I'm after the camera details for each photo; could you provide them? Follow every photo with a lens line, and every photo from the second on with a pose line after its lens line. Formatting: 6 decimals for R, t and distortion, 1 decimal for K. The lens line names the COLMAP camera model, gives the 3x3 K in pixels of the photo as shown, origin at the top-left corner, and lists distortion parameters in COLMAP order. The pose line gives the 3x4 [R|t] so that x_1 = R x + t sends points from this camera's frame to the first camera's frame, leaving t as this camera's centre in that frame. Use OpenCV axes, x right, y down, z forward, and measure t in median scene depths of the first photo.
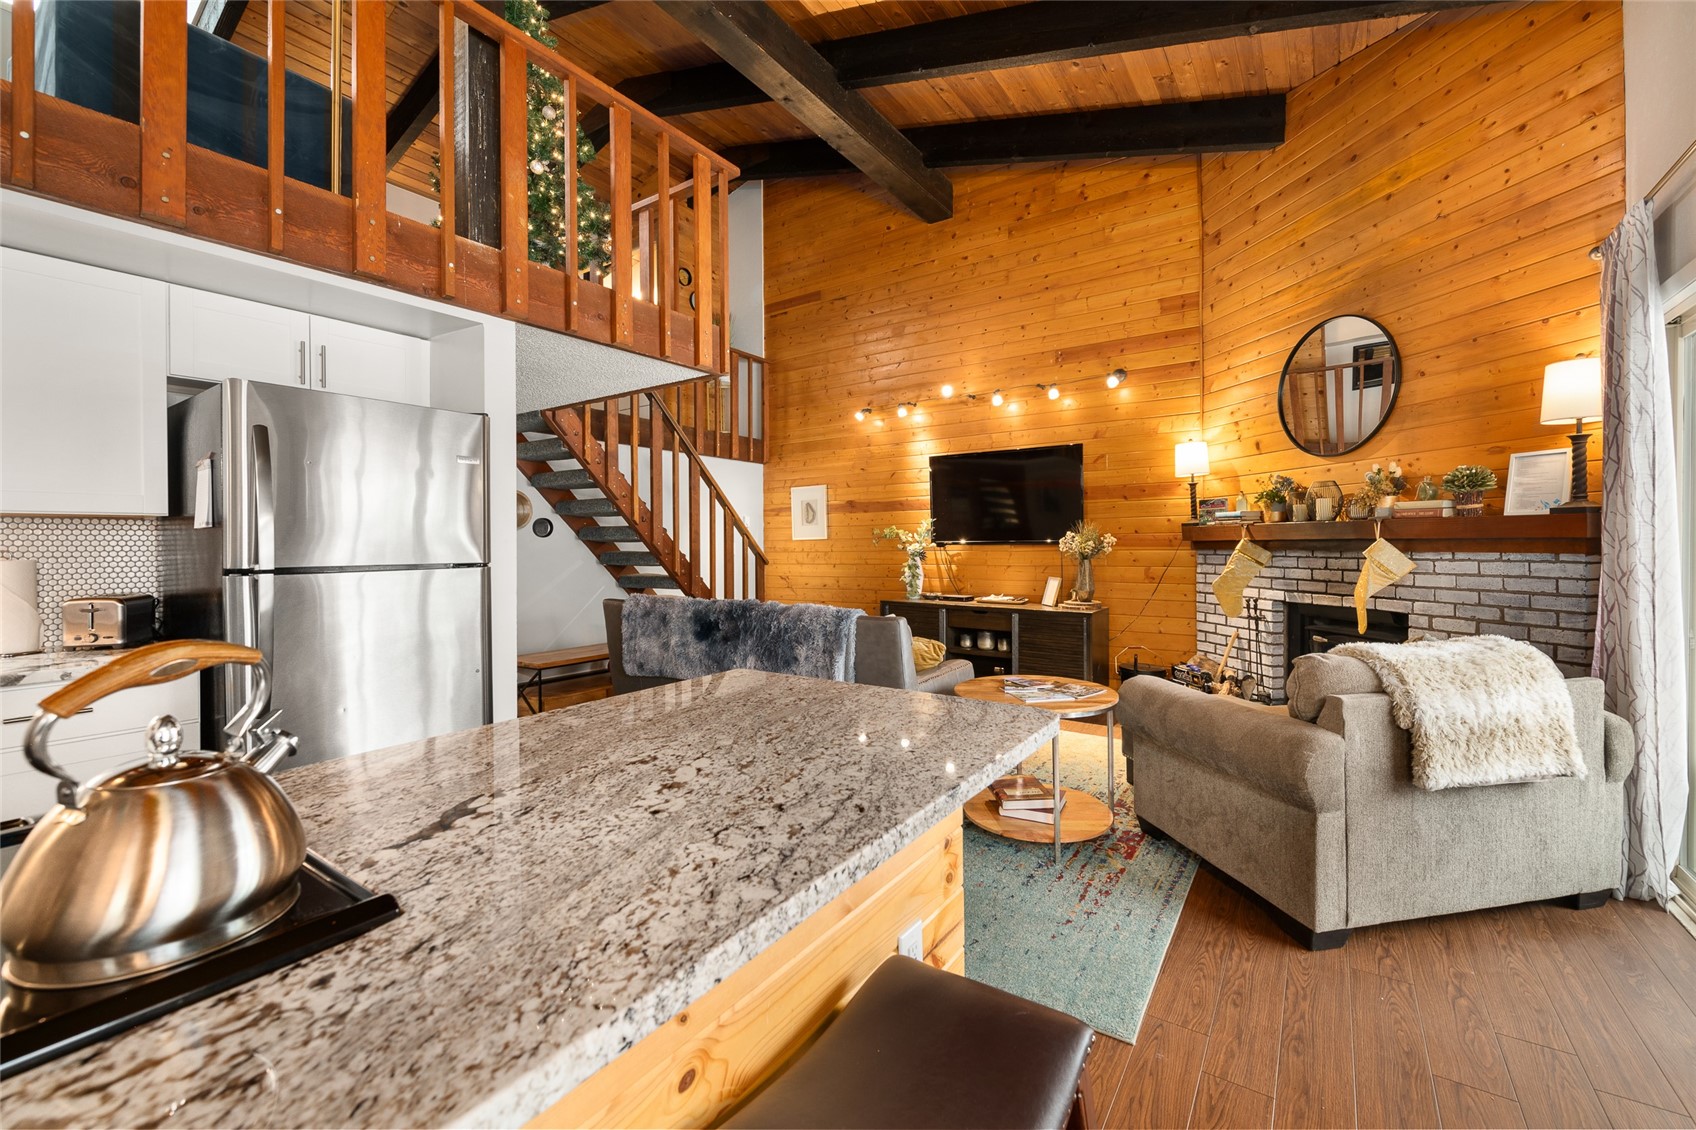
lens RADIAL K [[693.4, 0, 854.9], [0, 693.4, 547.9], [0, 0, 1]] dist [-0.002539, -0.000438]
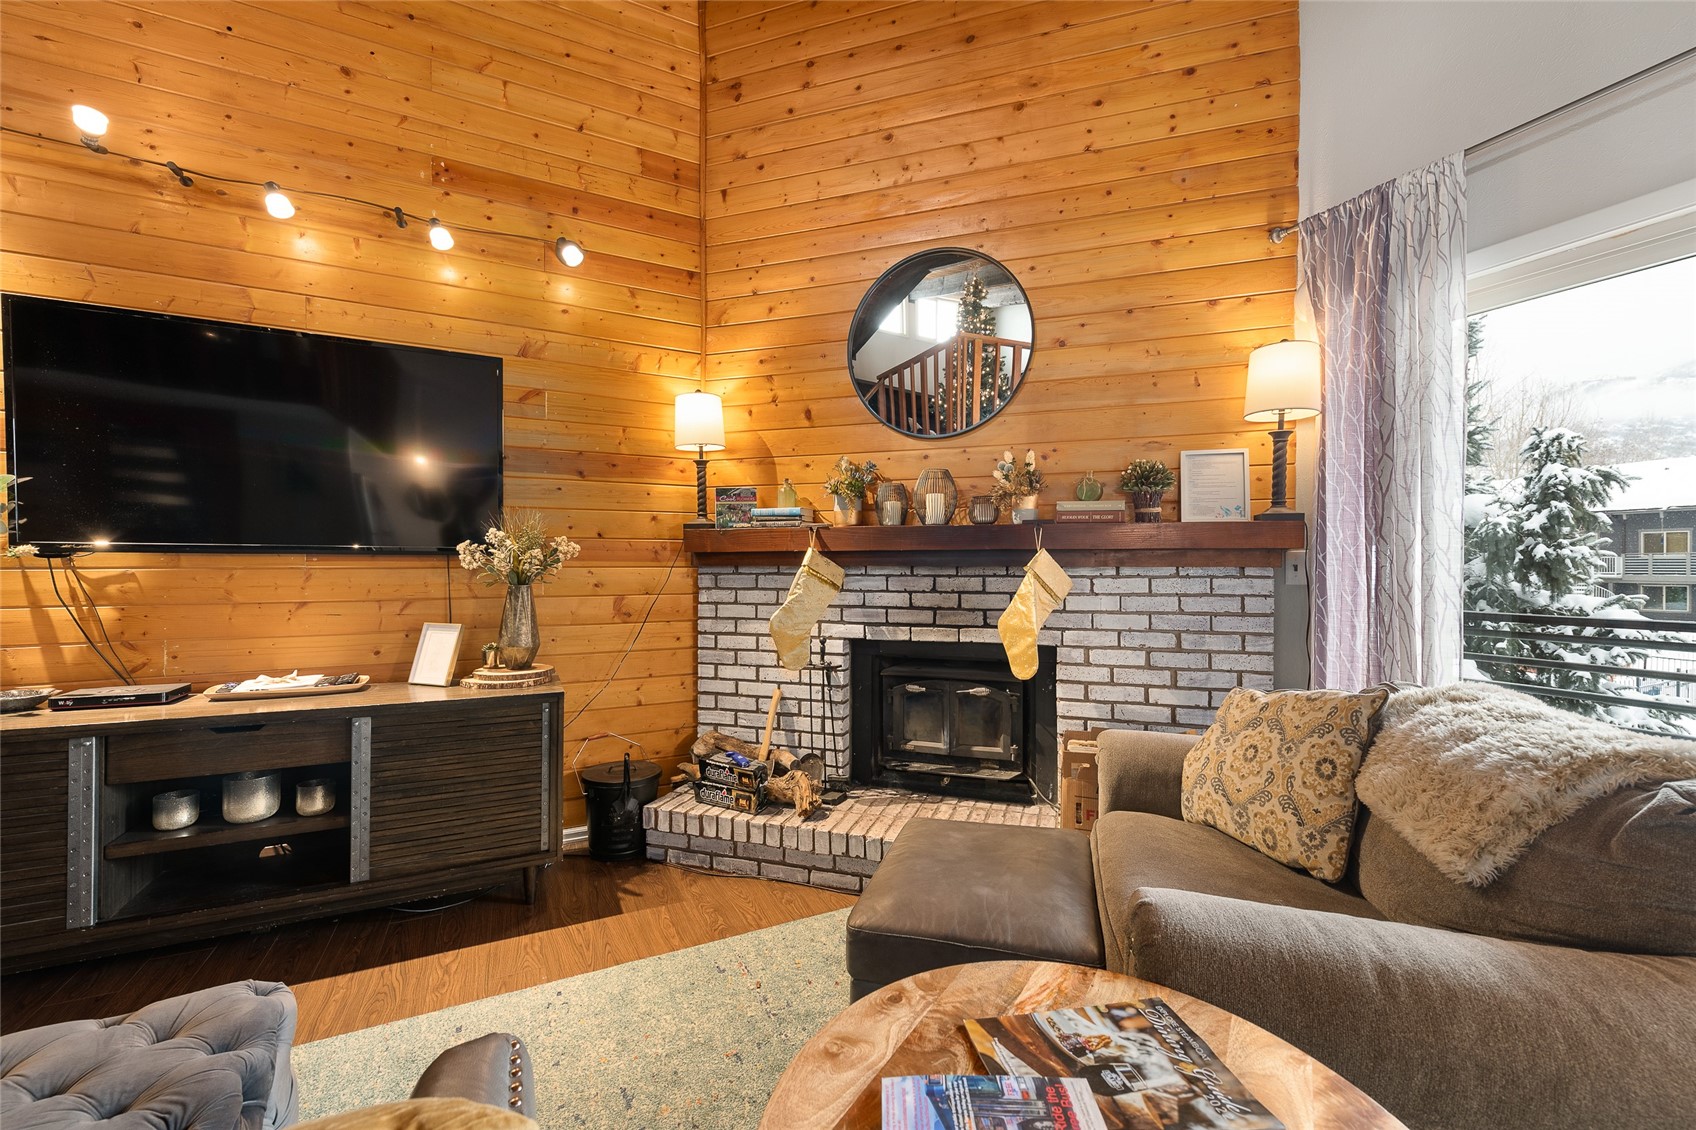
lens RADIAL K [[678.5, 0, 856.0], [0, 678.5, 567.4], [0, 0, 1]] dist [0.016954, -0.004071]
pose [[0.481620, 0.005814, 0.876361, 0.013778], [0.000225, 0.999977, -0.006758, 0.007428], [-0.876380, 0.003452, 0.481608, 0.548850]]
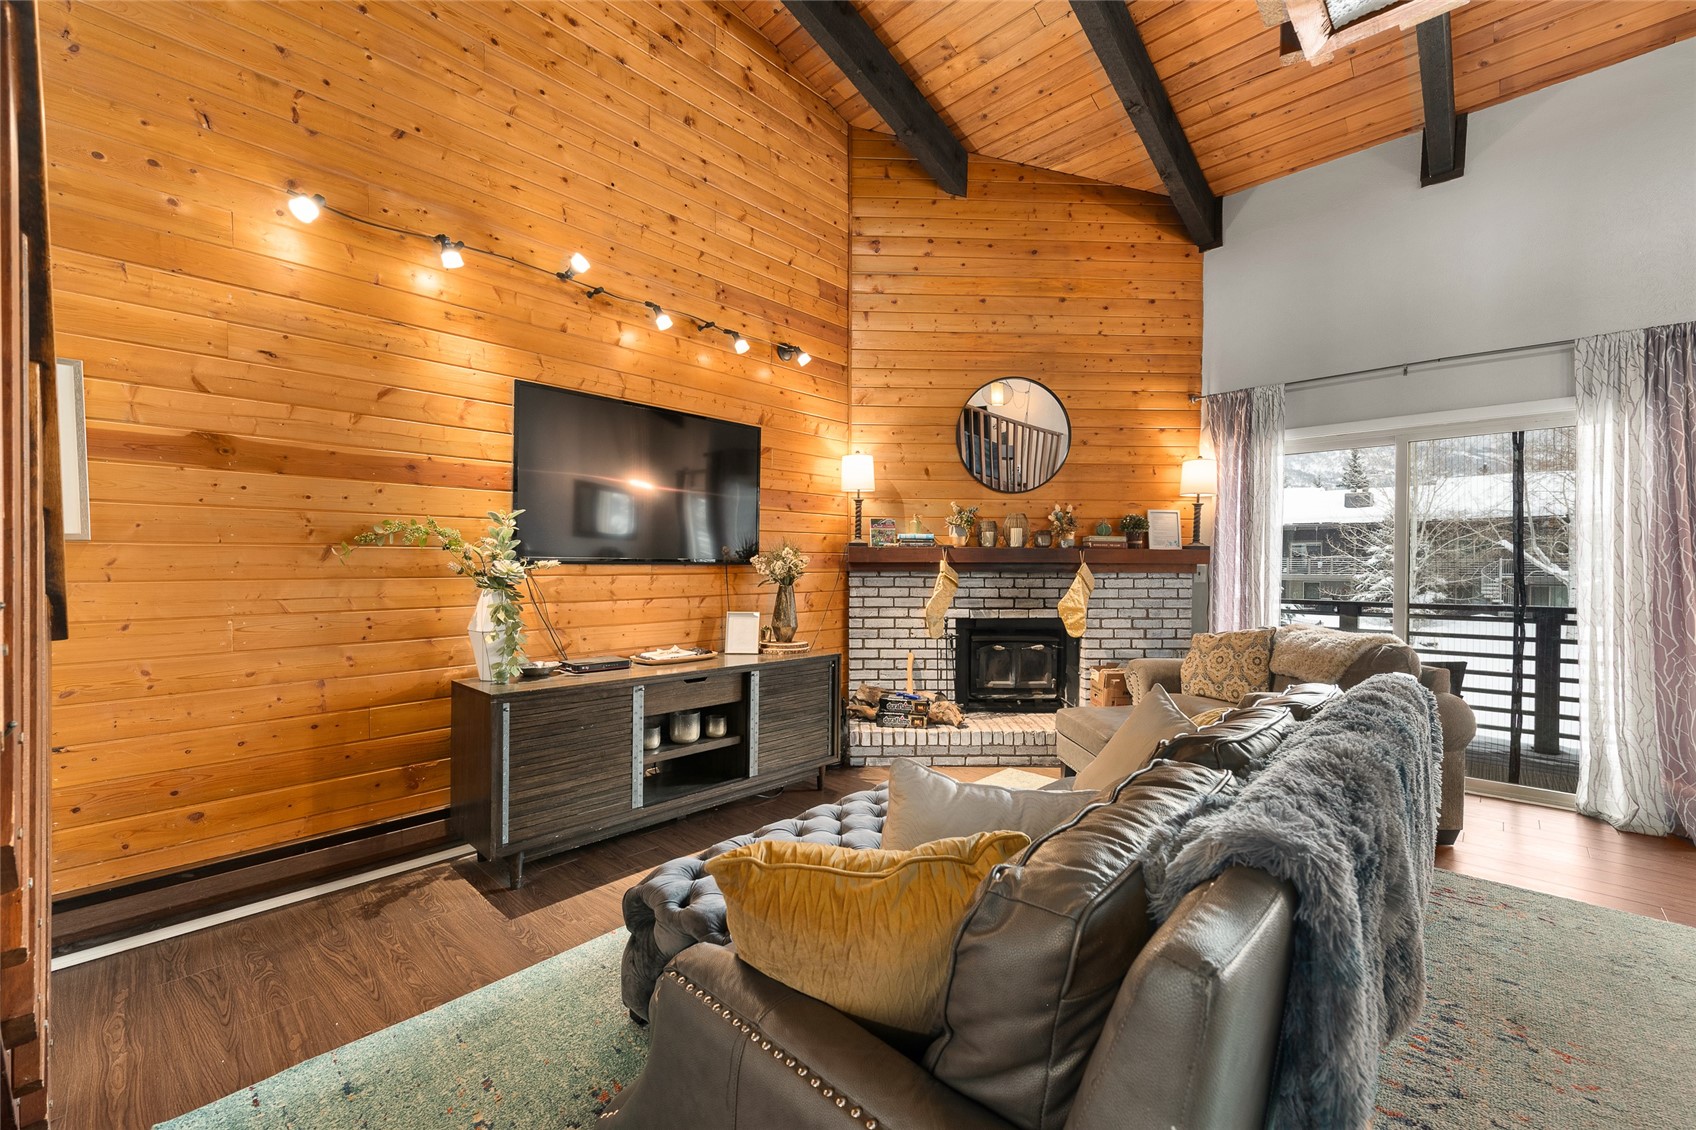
lens RADIAL K [[683.3, 0, 859.5], [0, 683.3, 576.7], [0, 0, 1]] dist [0.013929, -0.000119]
pose [[0.145889, -0.010332, 0.989247, -0.389019], [-0.000349, 0.999945, 0.010495, -0.000405], [-0.989301, -0.001877, 0.145877, 0.820691]]
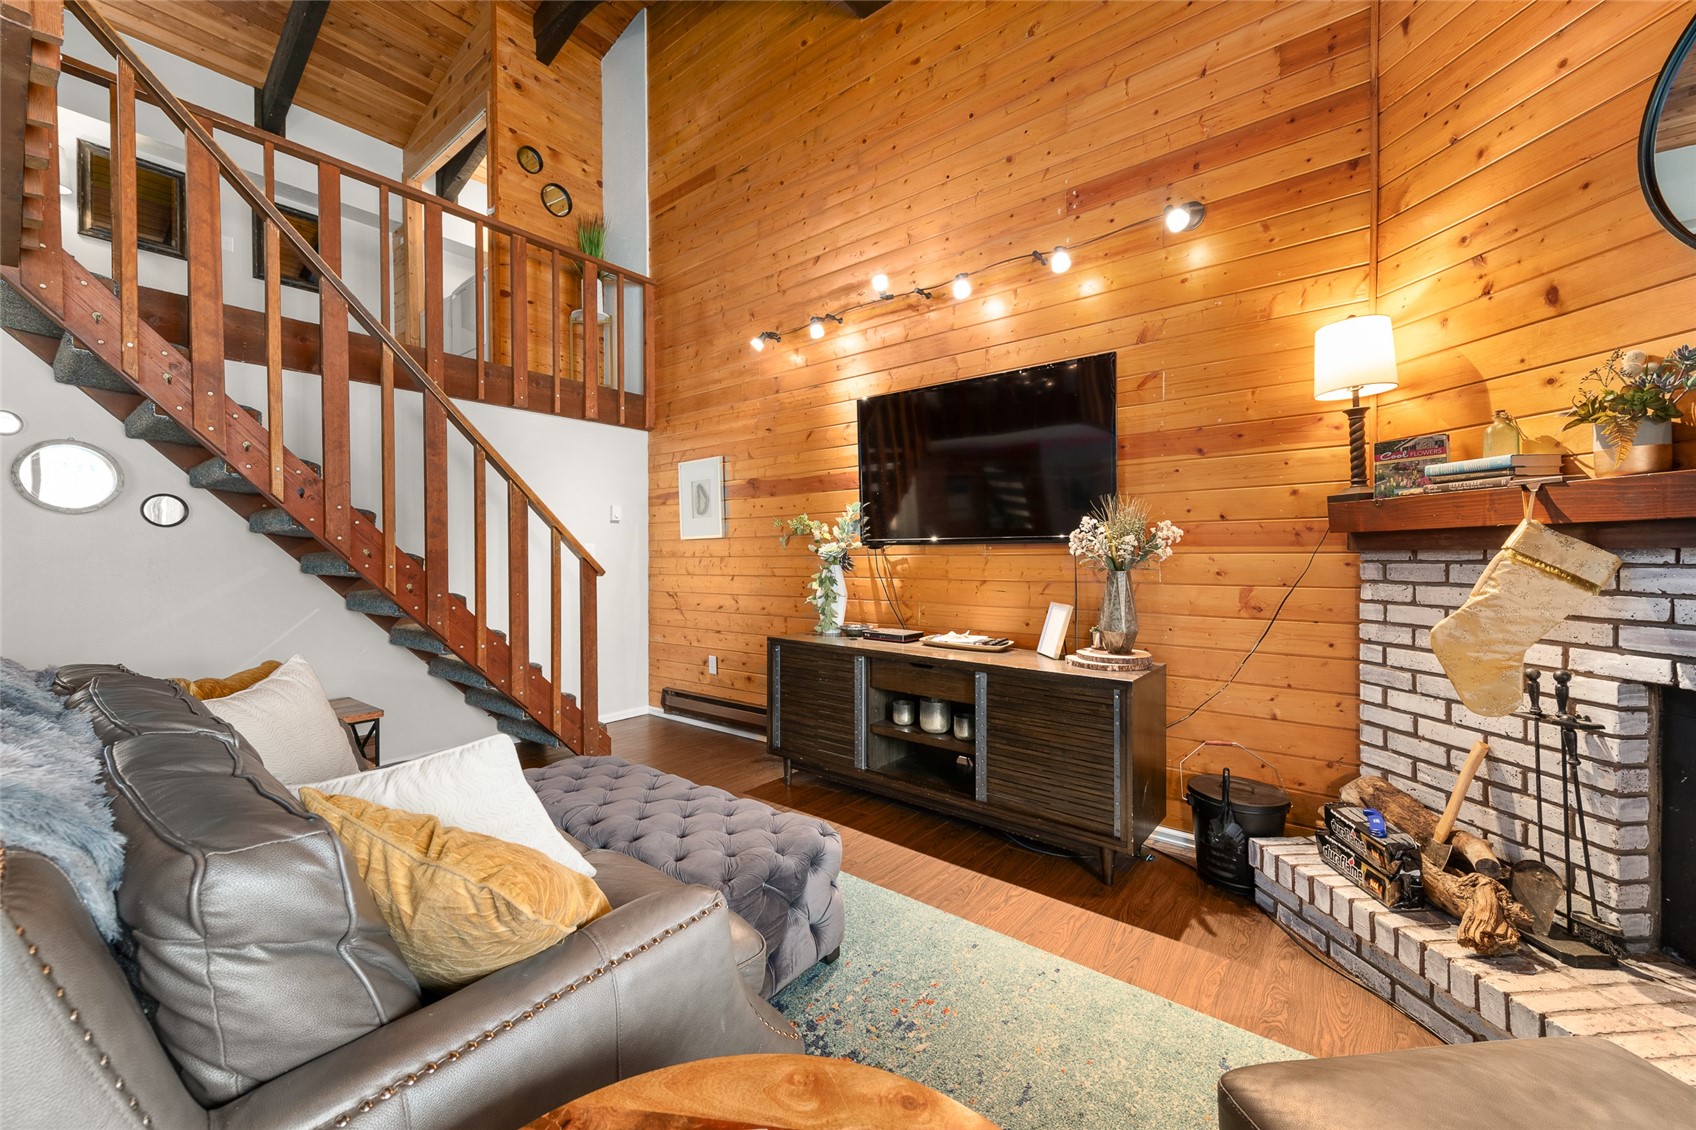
lens RADIAL K [[670.1, 0, 843.9], [0, 670.1, 557.9], [0, 0, 1]] dist [0.013479, -0.003440]
pose [[0.996645, 0.004798, -0.081709, 0.170509], [-0.004913, 0.999987, -0.001214, 0.008891], [0.081702, 0.001612, 0.996656, 0.489522]]
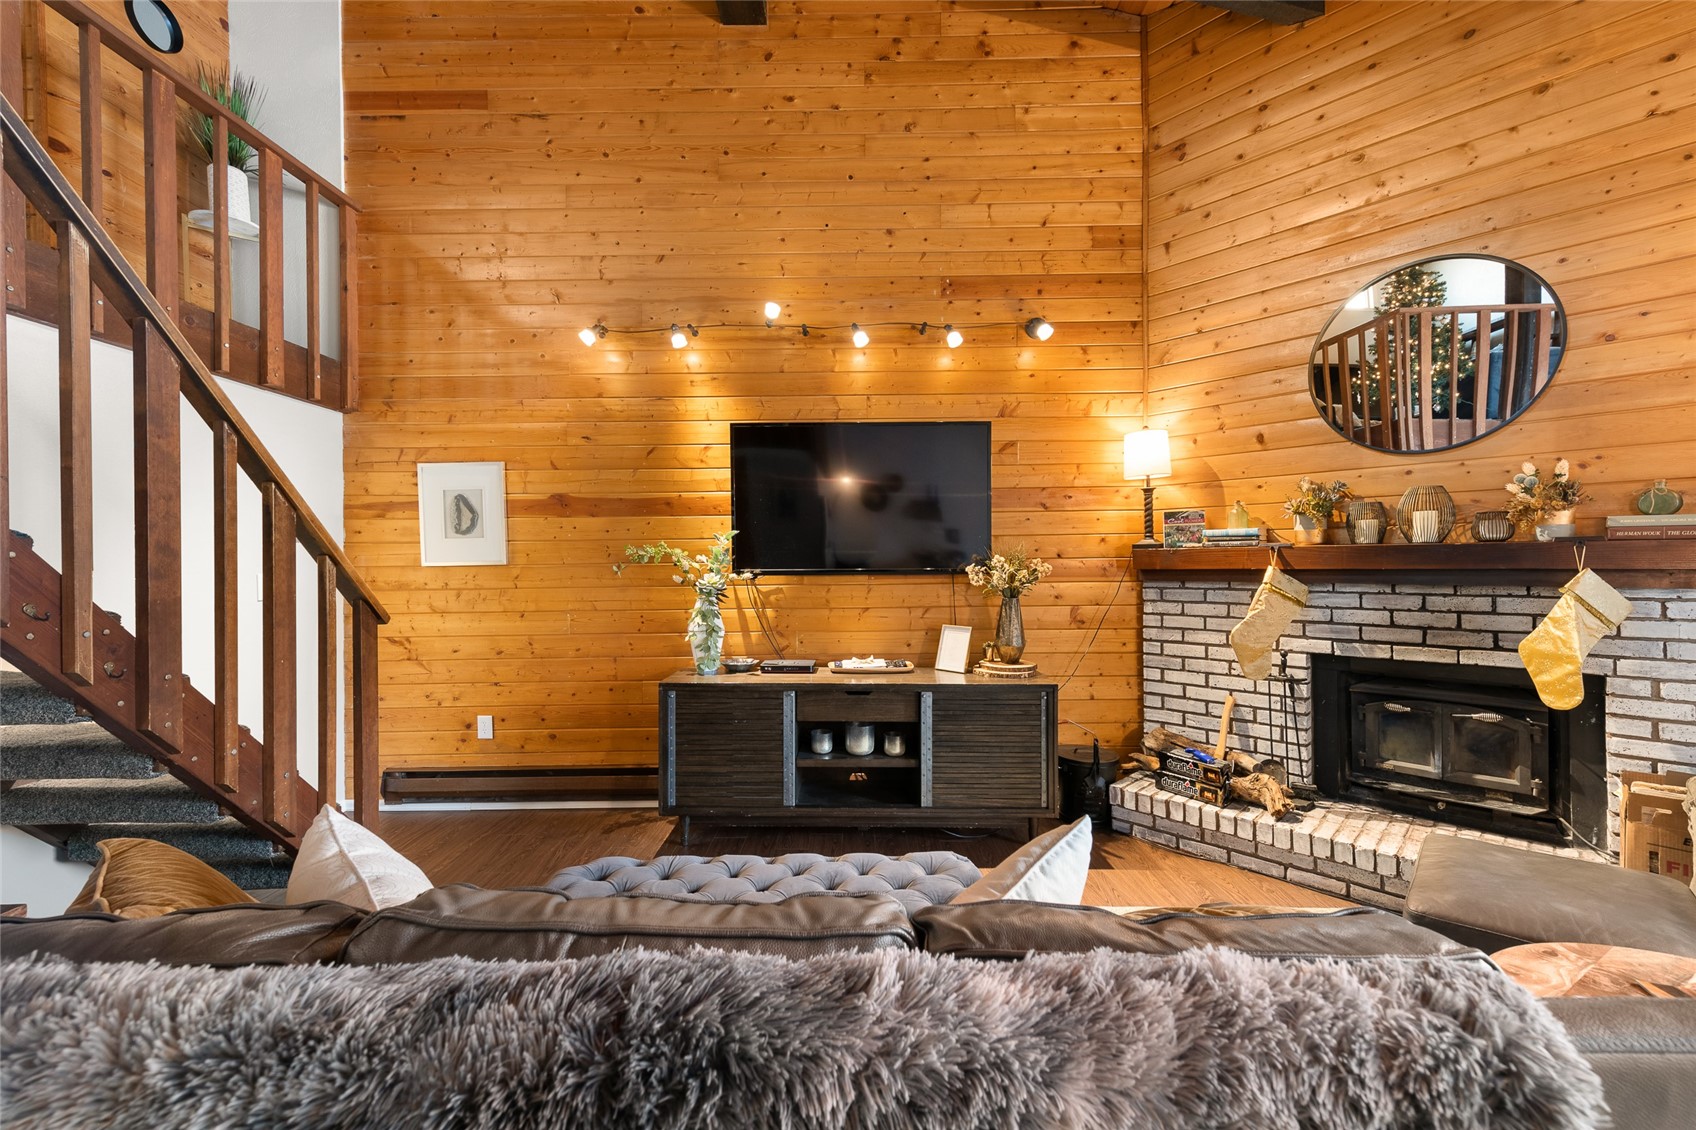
lens RADIAL K [[668.2, 0, 851.4], [0, 668.2, 565.0], [0, 0, 1]] dist [0.017020, -0.004239]
pose [[0.828235, -0.000926, 0.560381, -0.144672], [0.004824, 0.999973, -0.005477, -0.011478], [-0.560361, 0.007240, 0.828217, 0.568272]]
